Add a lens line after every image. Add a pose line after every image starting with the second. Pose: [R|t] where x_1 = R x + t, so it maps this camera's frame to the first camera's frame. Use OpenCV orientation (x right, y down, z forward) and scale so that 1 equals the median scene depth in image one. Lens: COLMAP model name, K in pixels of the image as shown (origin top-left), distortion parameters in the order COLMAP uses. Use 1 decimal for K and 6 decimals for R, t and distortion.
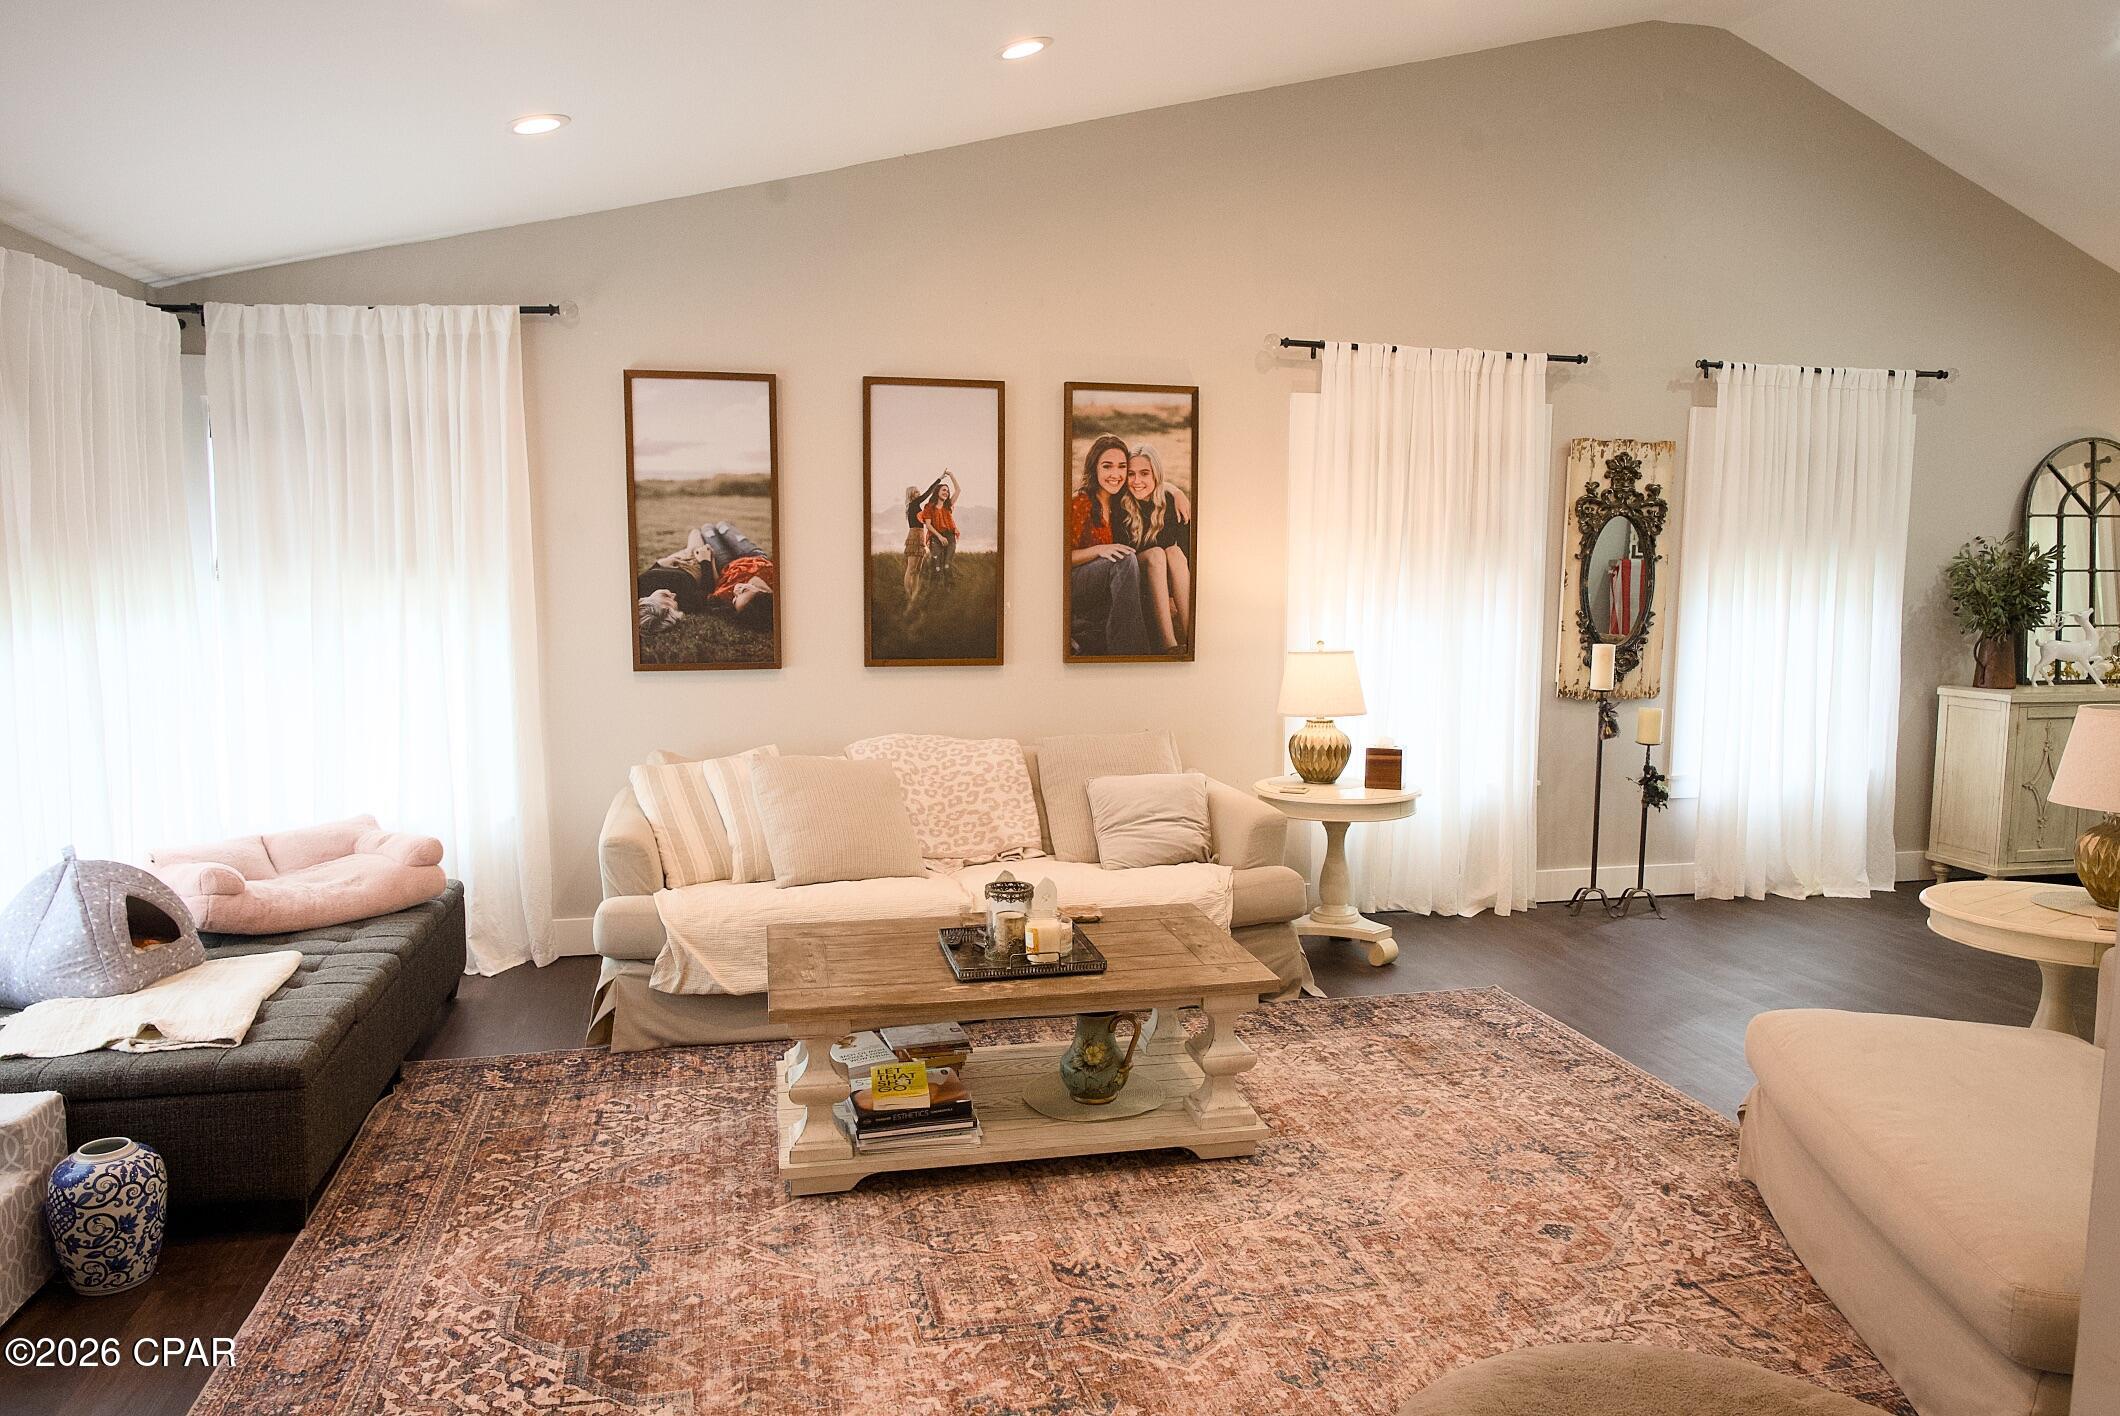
lens RADIAL K [[1446.6, 0, 1058.6], [0, 1446.6, 713.5], [0, 0, 1]] dist [-0.013149, 0.006731]
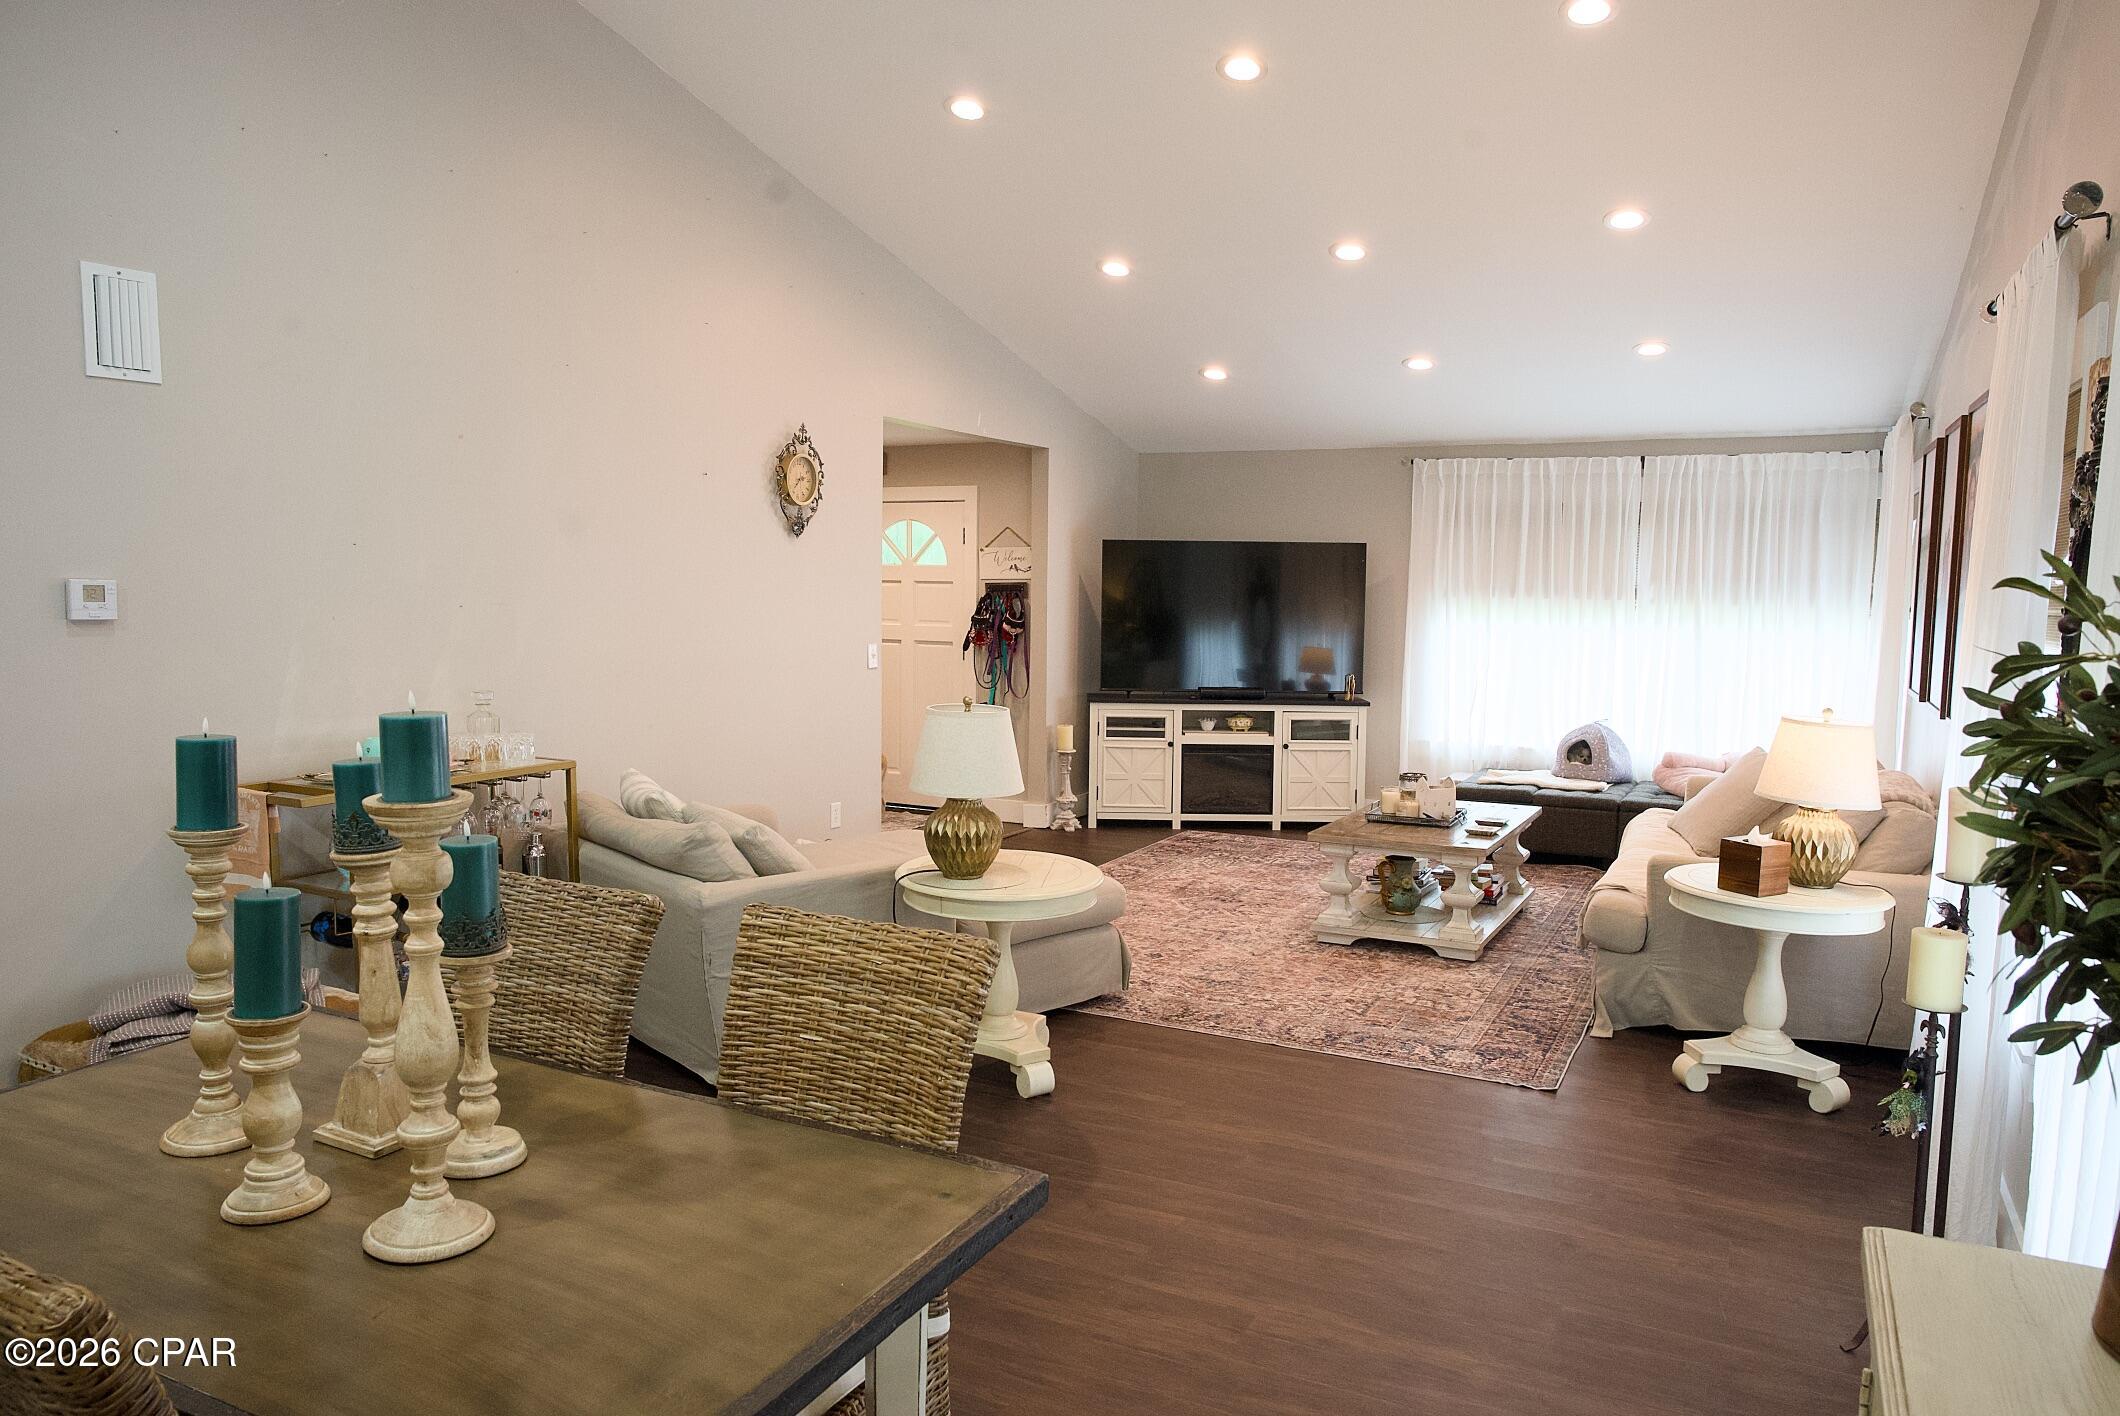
lens RADIAL K [[1408.6, 0, 1059.0], [0, 1408.6, 710.1], [0, 0, 1]] dist [-0.023534, 0.000681]
pose [[-0.651558, 0.061192, -0.756127, 0.993749], [-0.101084, 0.980849, 0.166484, -0.129110], [0.751834, 0.184906, -0.632895, 1.124419]]
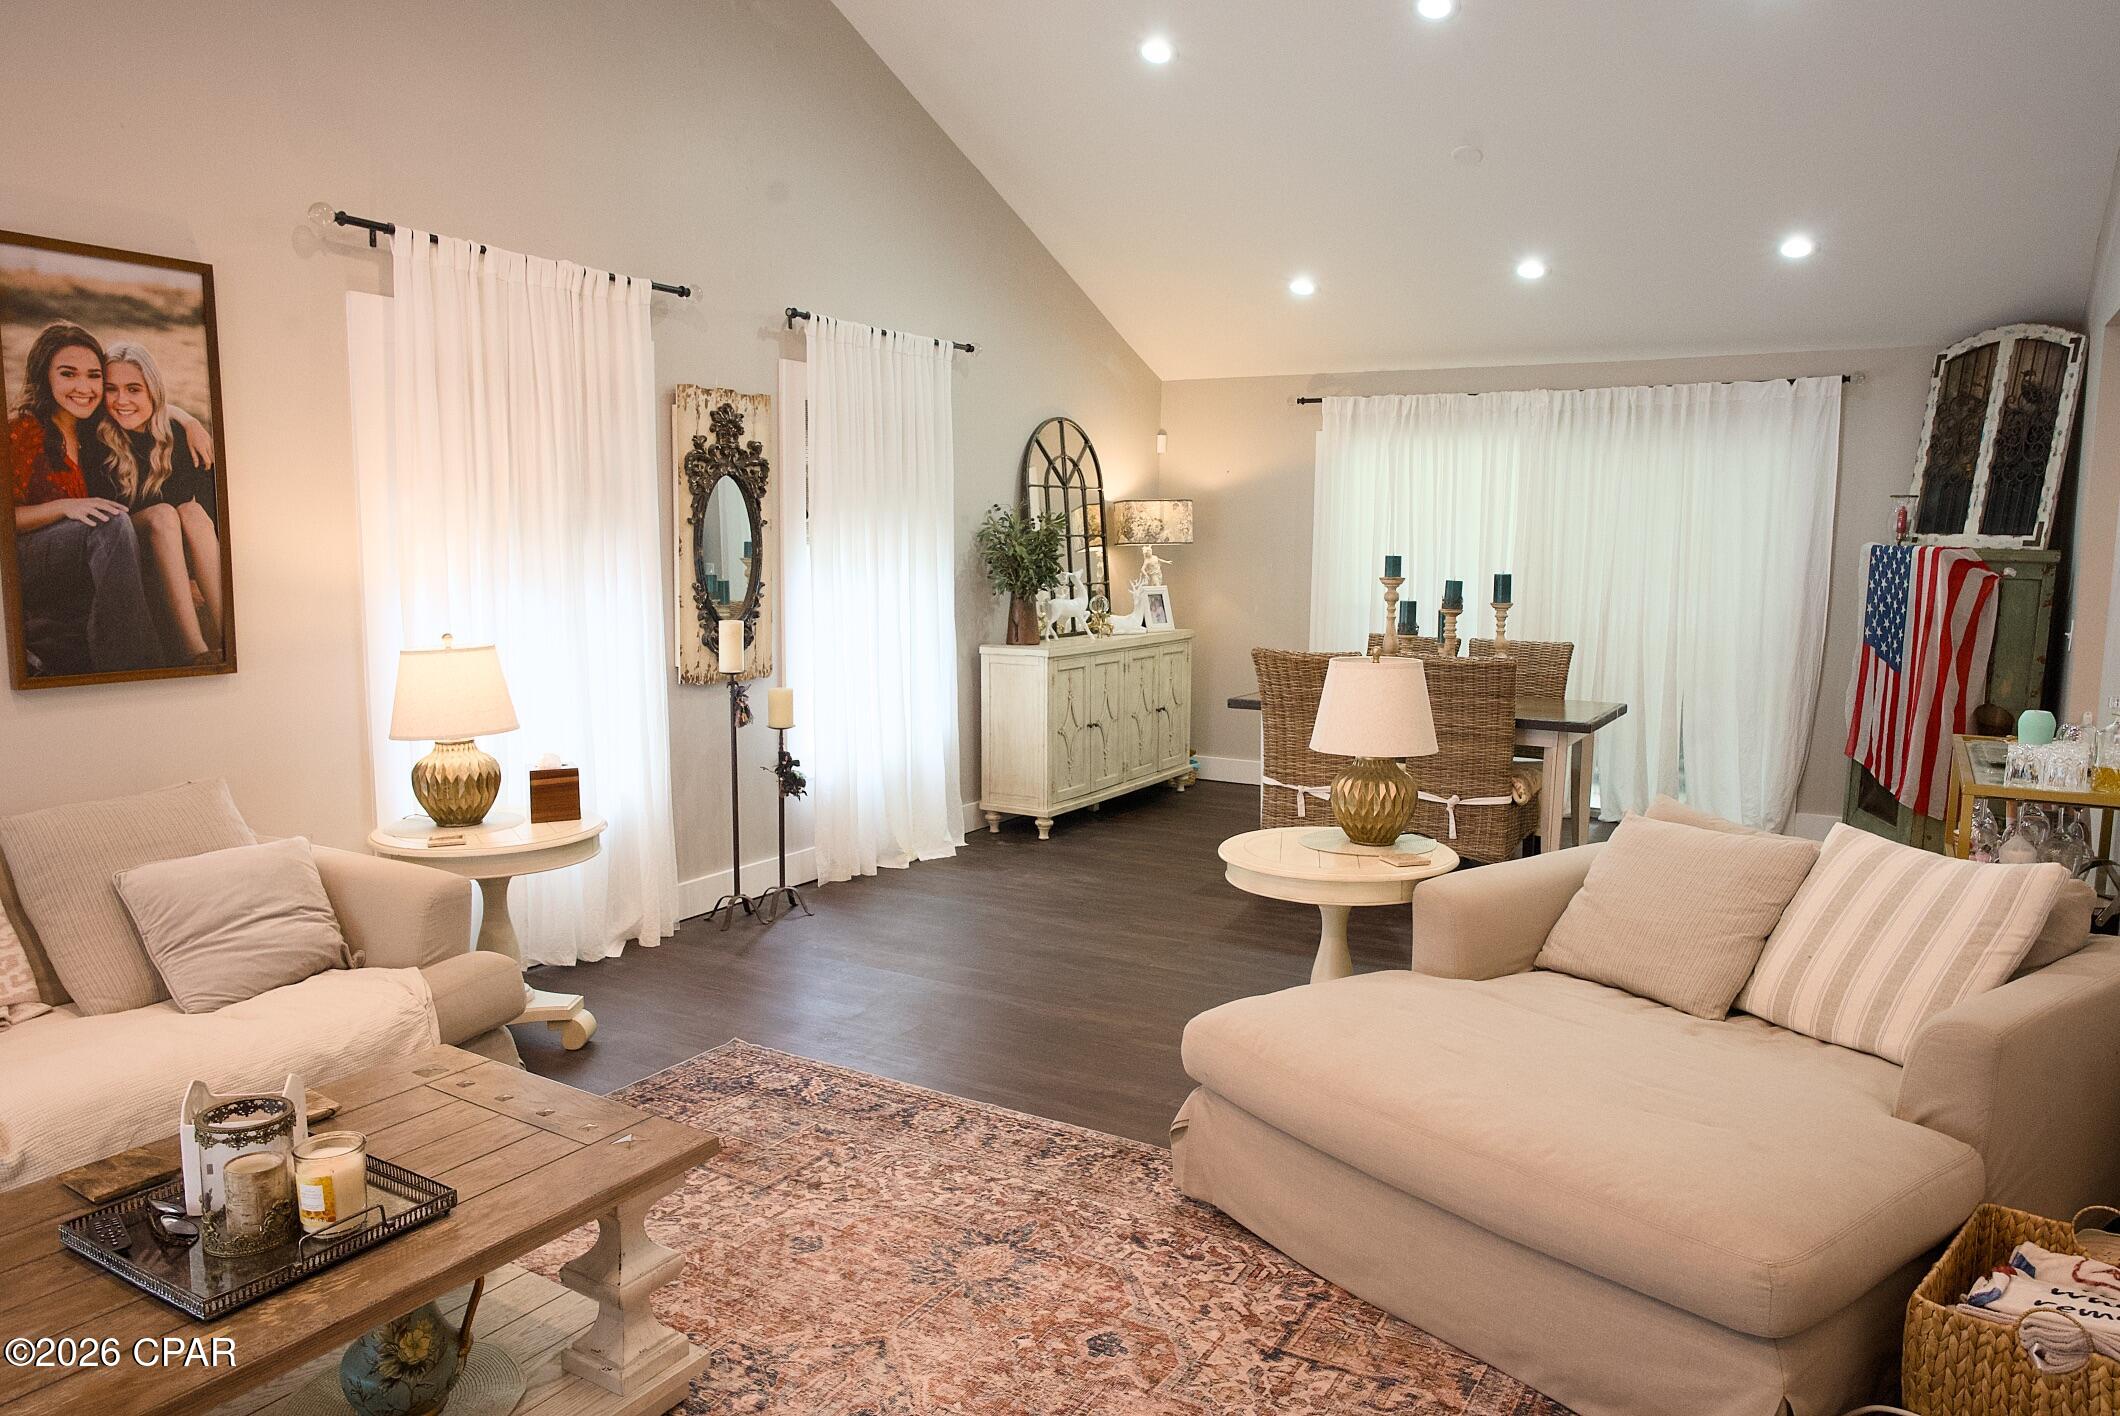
lens RADIAL K [[1446.6, 0, 1073.3], [0, 1446.6, 710.2], [0, 0, 1]] dist [-0.013149, 0.006731]
pose [[0.688358, -0.088710, 0.719926, -0.127460], [0.074985, 0.995879, 0.051016, -0.024005], [-0.721485, 0.018866, 0.692173, 0.250922]]
